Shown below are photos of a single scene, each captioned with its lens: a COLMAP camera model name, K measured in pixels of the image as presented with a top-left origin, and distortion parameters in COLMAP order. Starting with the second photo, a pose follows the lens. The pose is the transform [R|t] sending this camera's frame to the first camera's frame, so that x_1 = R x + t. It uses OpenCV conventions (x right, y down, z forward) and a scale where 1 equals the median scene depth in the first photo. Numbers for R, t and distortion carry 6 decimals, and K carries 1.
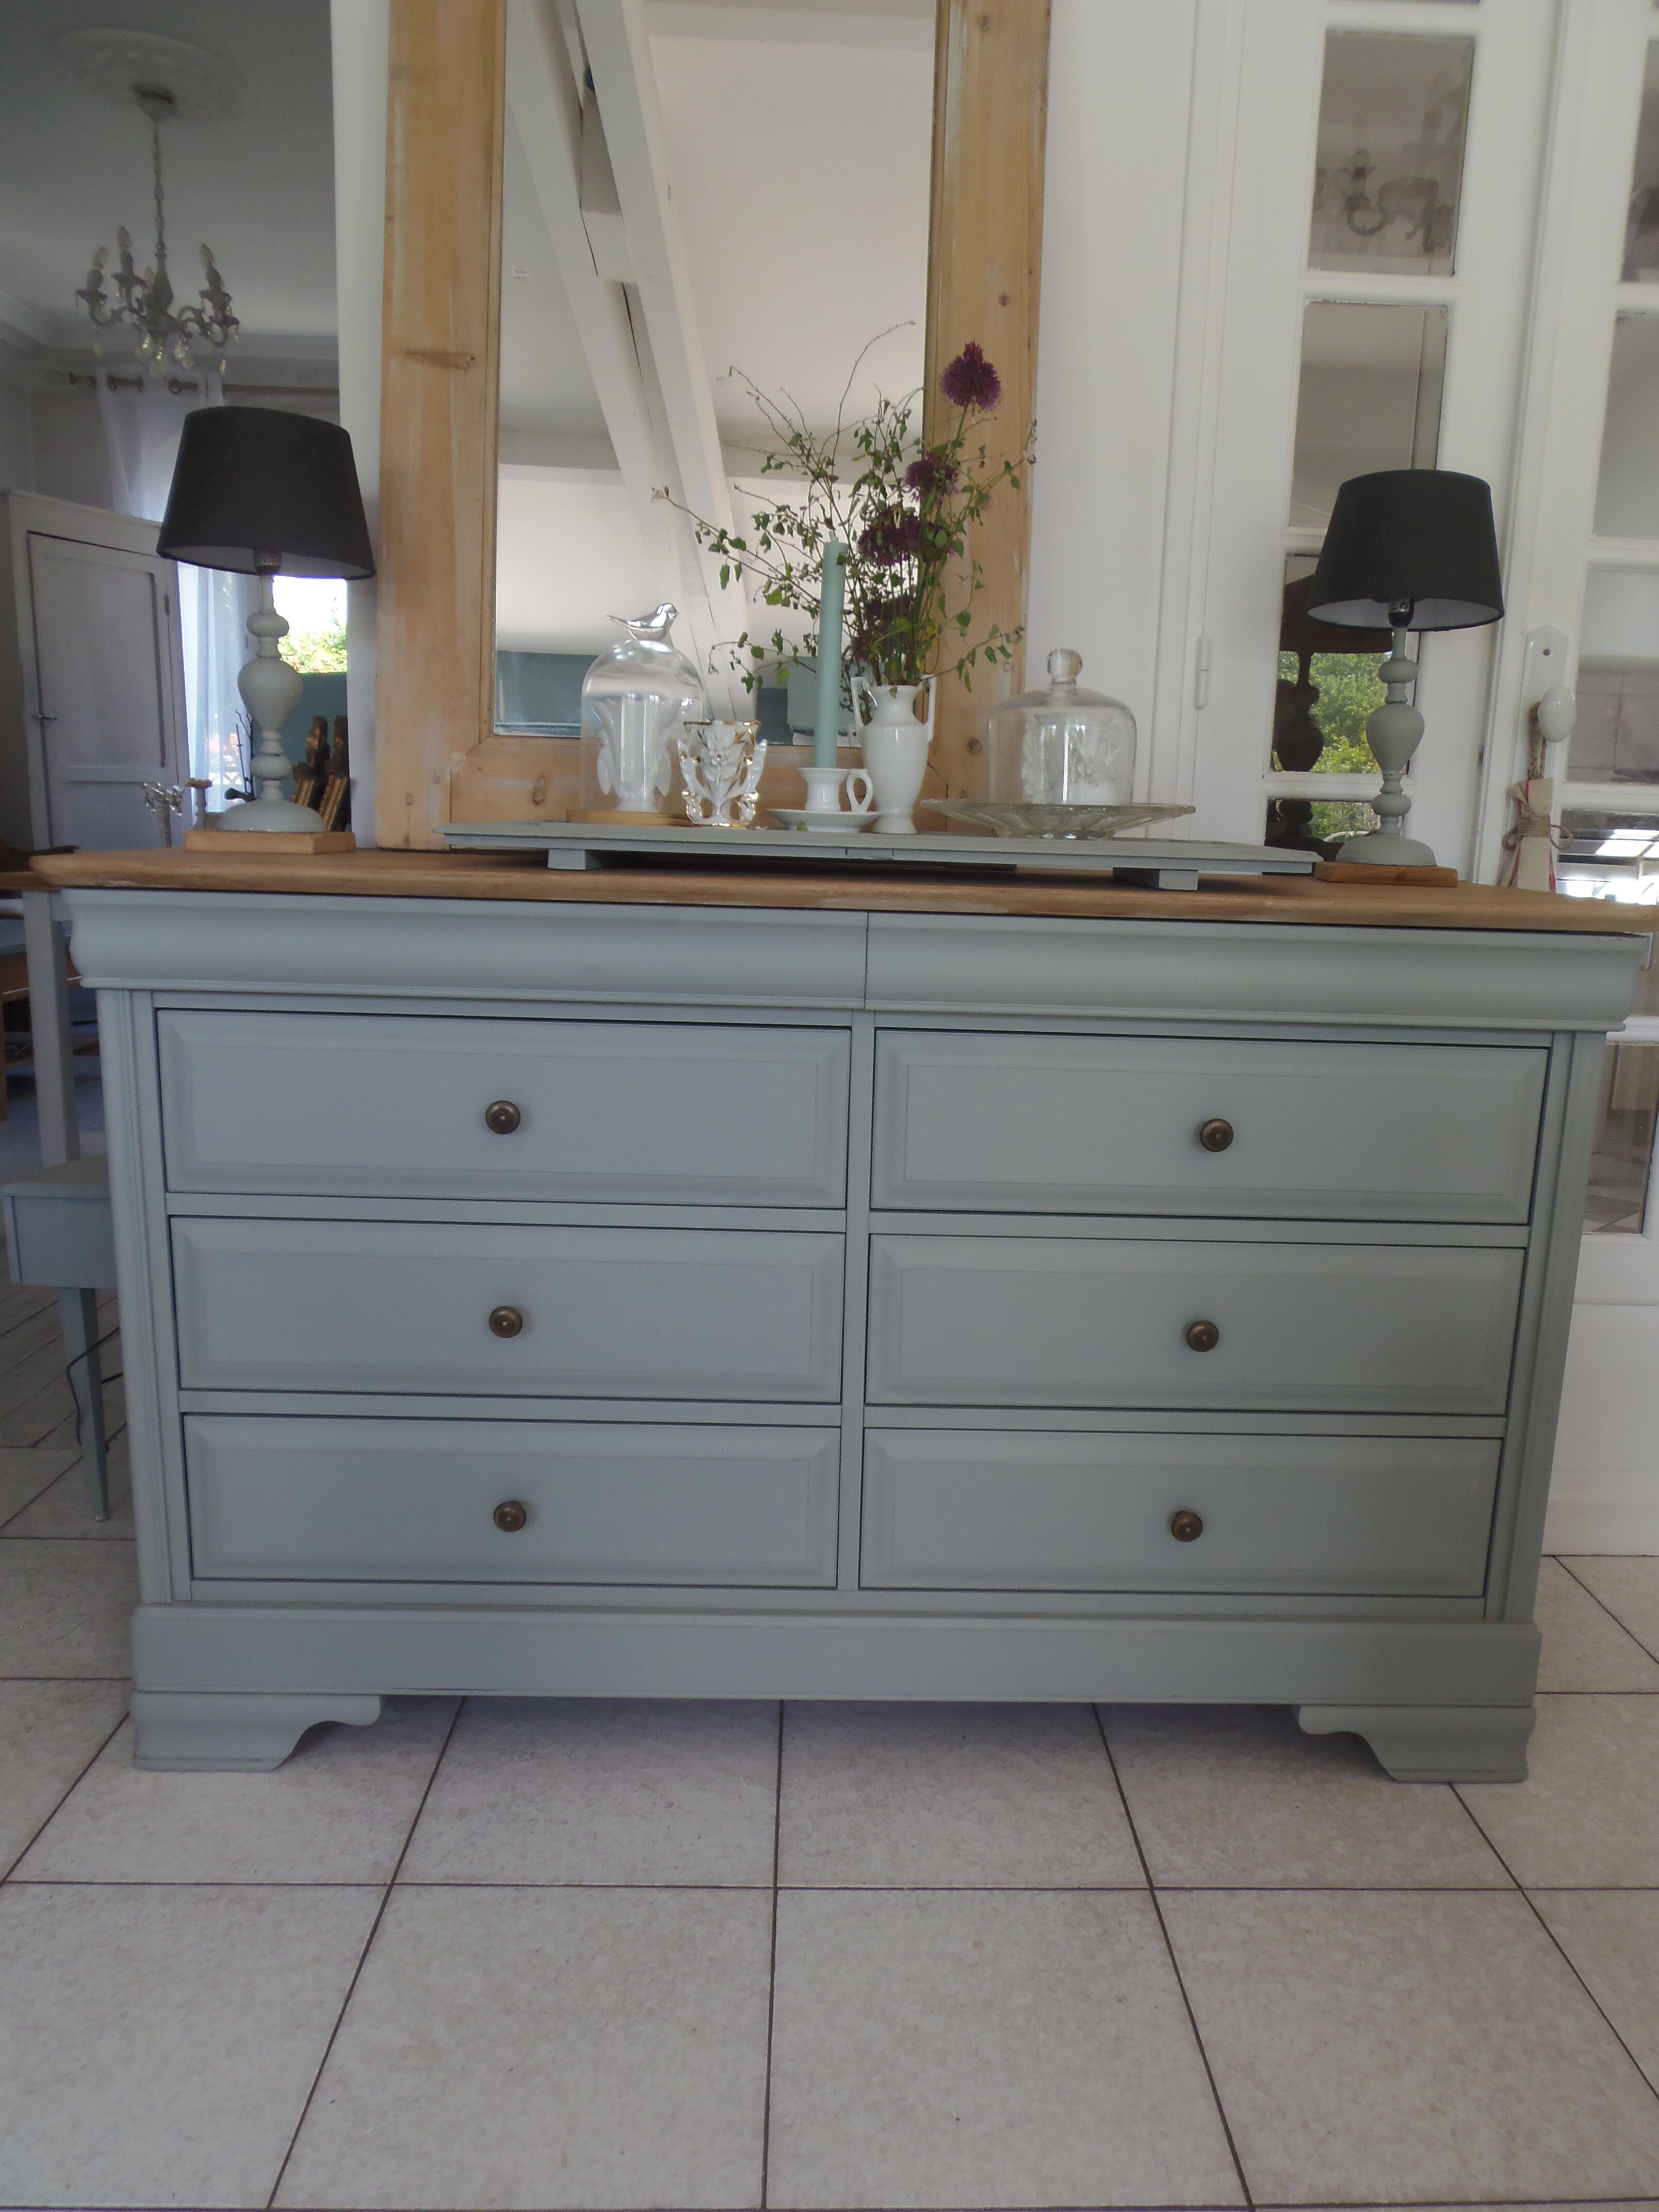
lens RADIAL K [[1607.5, 0, 884.4], [0, 1607.5, 1149.9], [0, 0, 1]] dist [-0.001666, -0.009801]
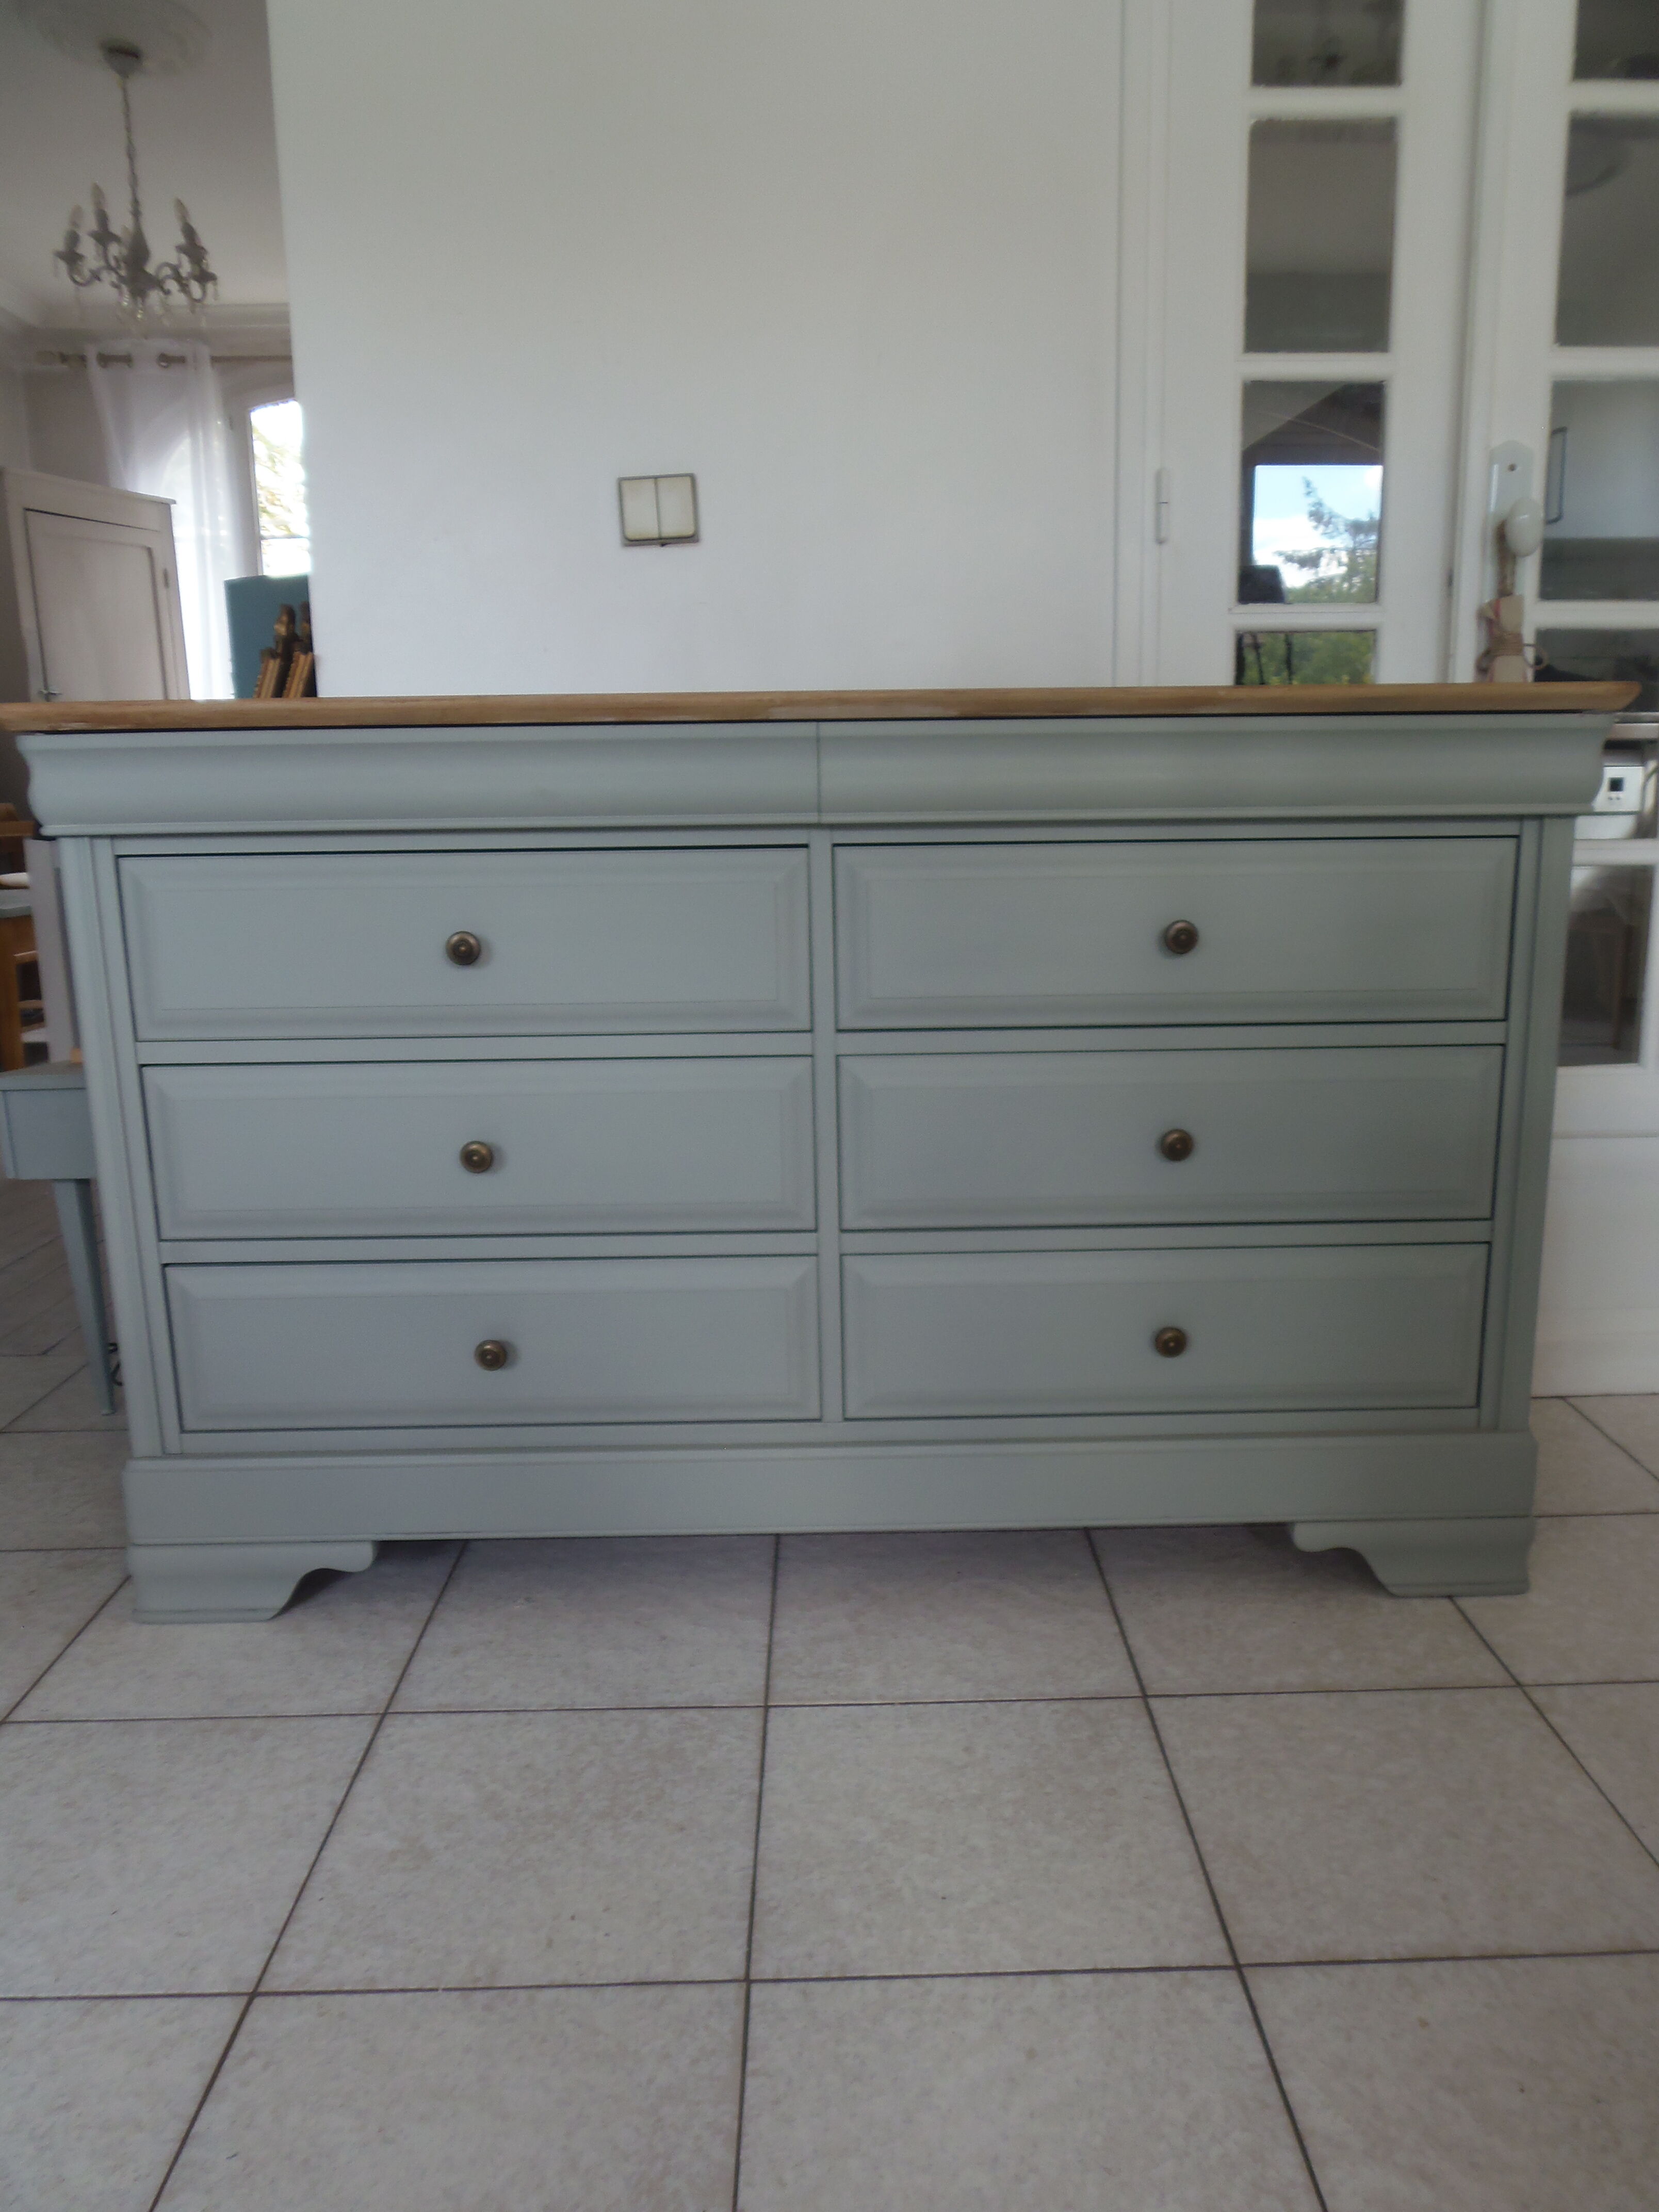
lens RADIAL K [[1607.5, 0, 876.0], [0, 1607.5, 1136.2], [0, 0, 1]] dist [-0.001666, -0.009801]
pose [[0.998860, -0.041192, -0.024138, 0.036070], [0.041384, 0.999115, 0.007500, 0.093147], [0.023807, -0.008490, 0.999681, 0.004288]]
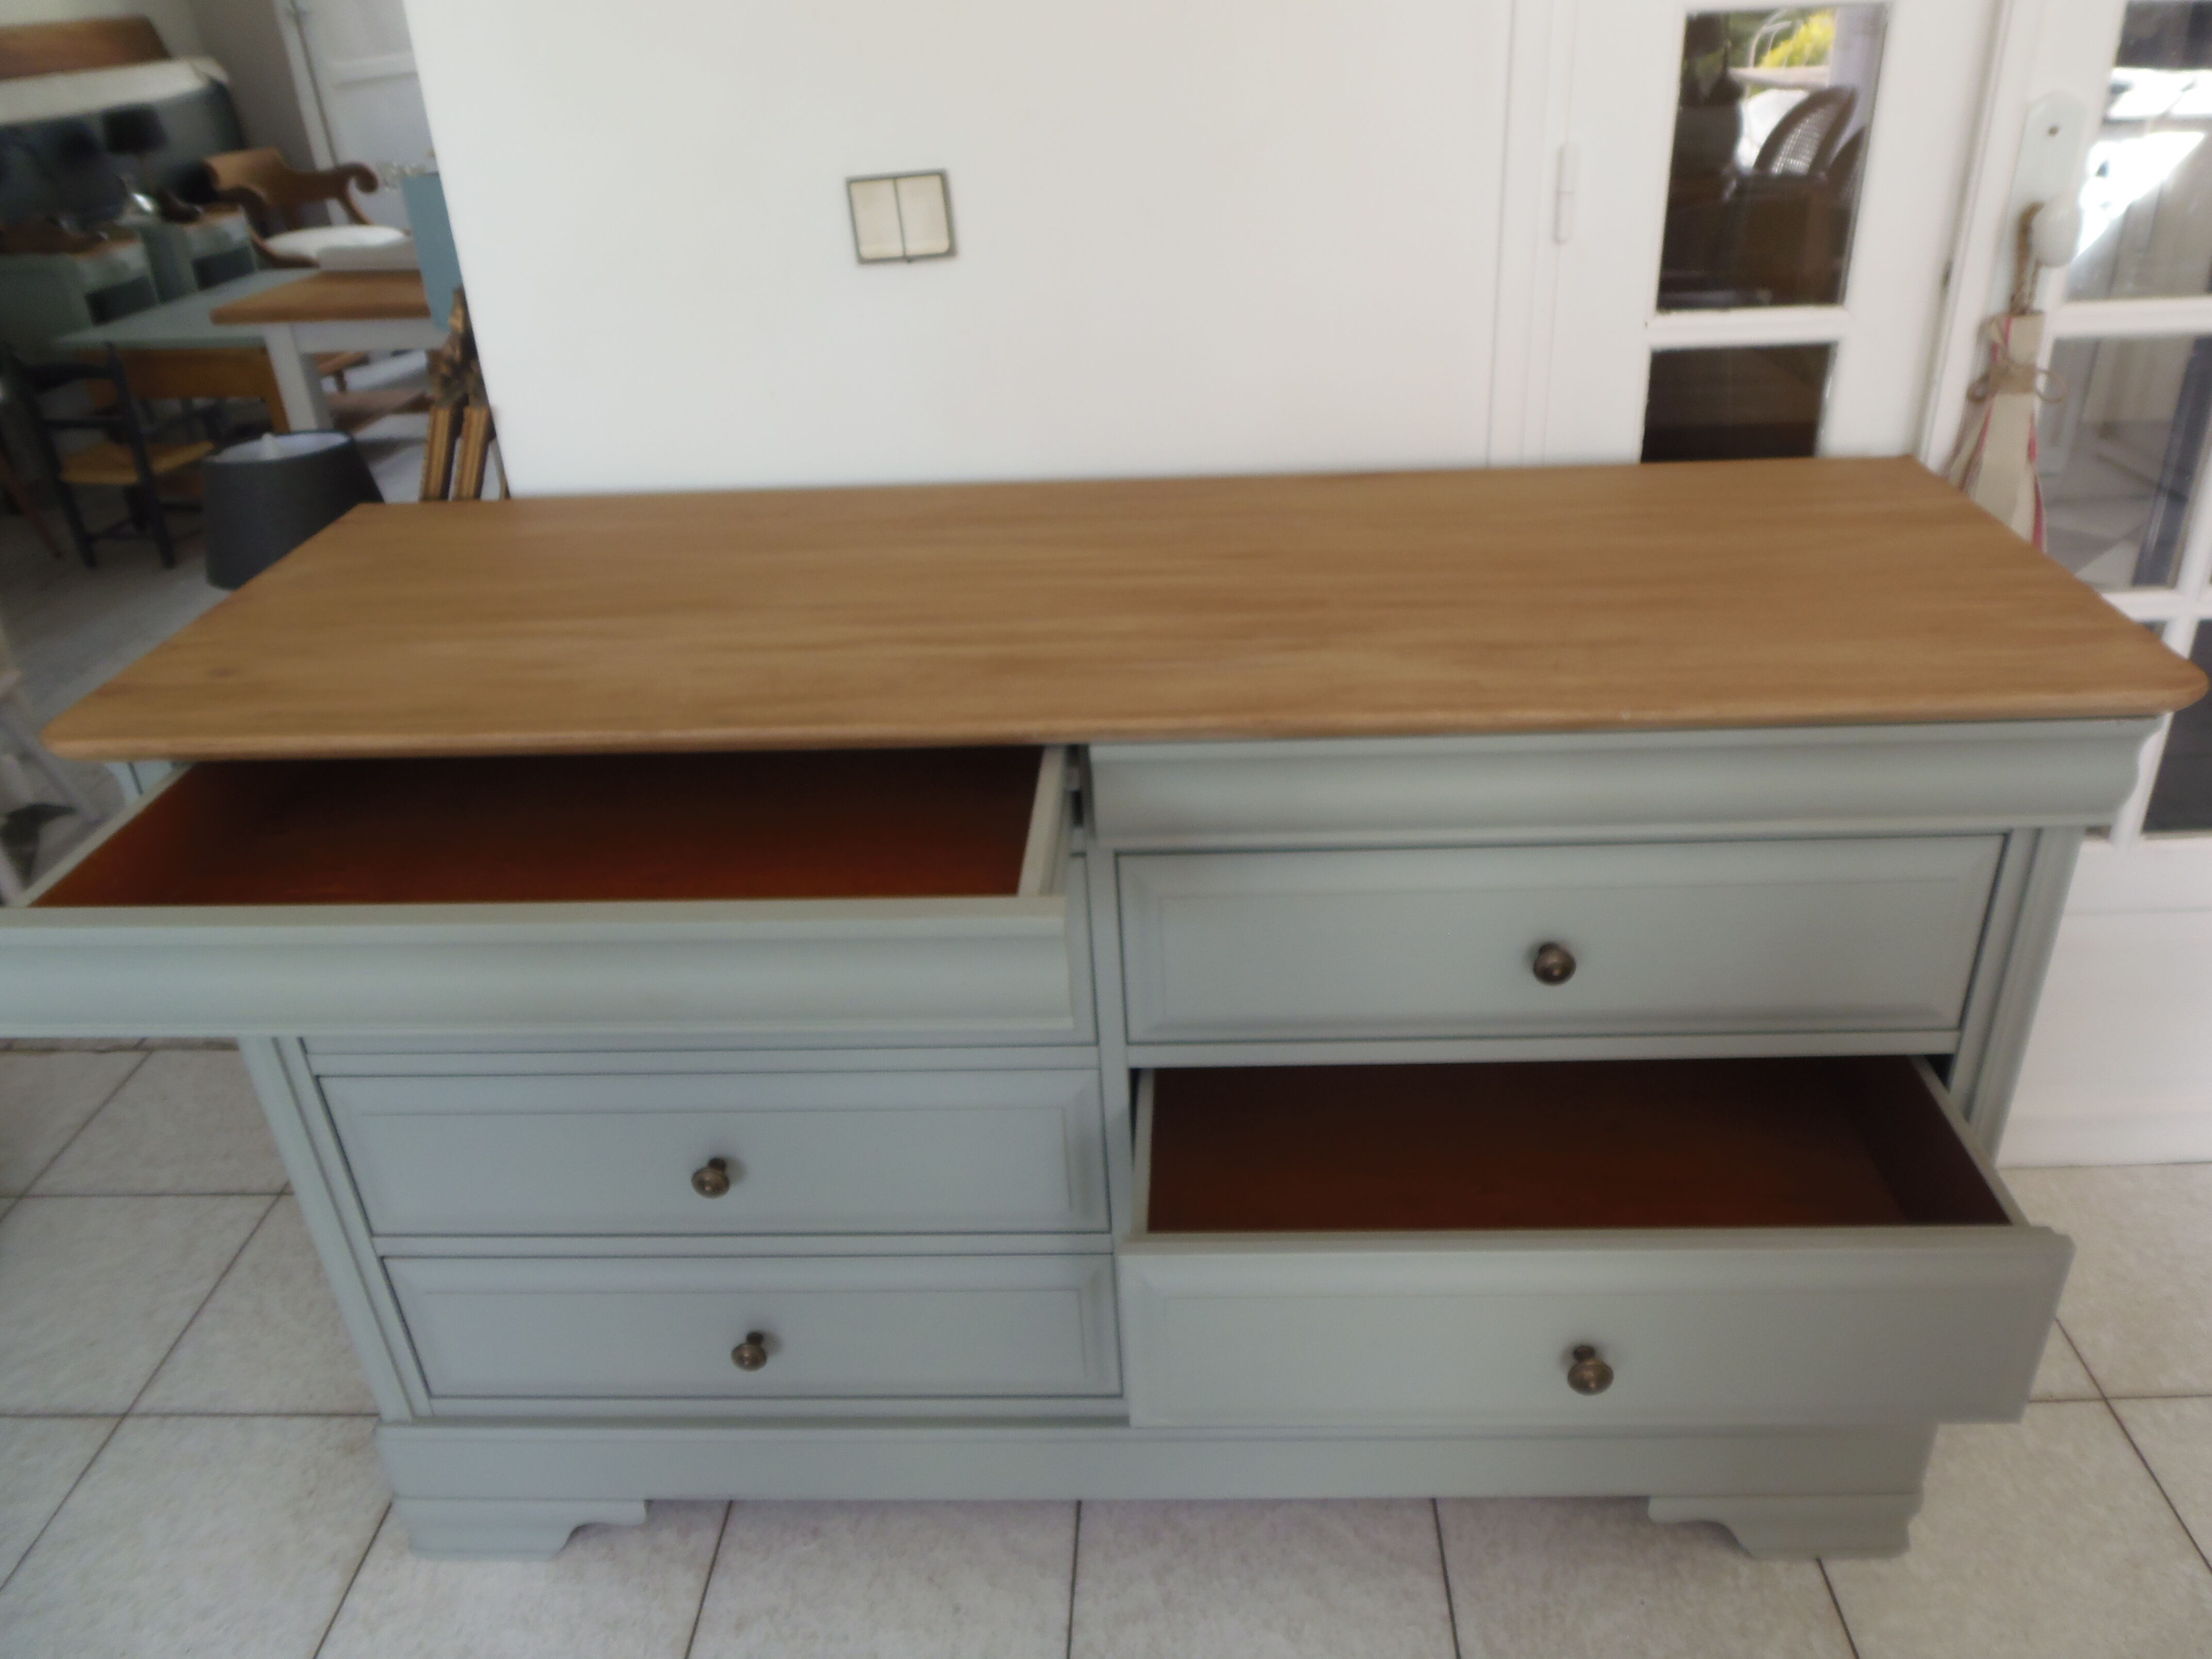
lens RADIAL K [[1607.5, 0, 1144.4], [0, 1607.5, 773.3], [0, 0, 1]] dist [-0.001666, -0.009801]
pose [[0.995017, -0.033389, -0.093951, 0.080015], [0.057824, 0.960864, 0.270917, -0.309215], [0.081228, -0.275000, 0.958007, 0.243413]]
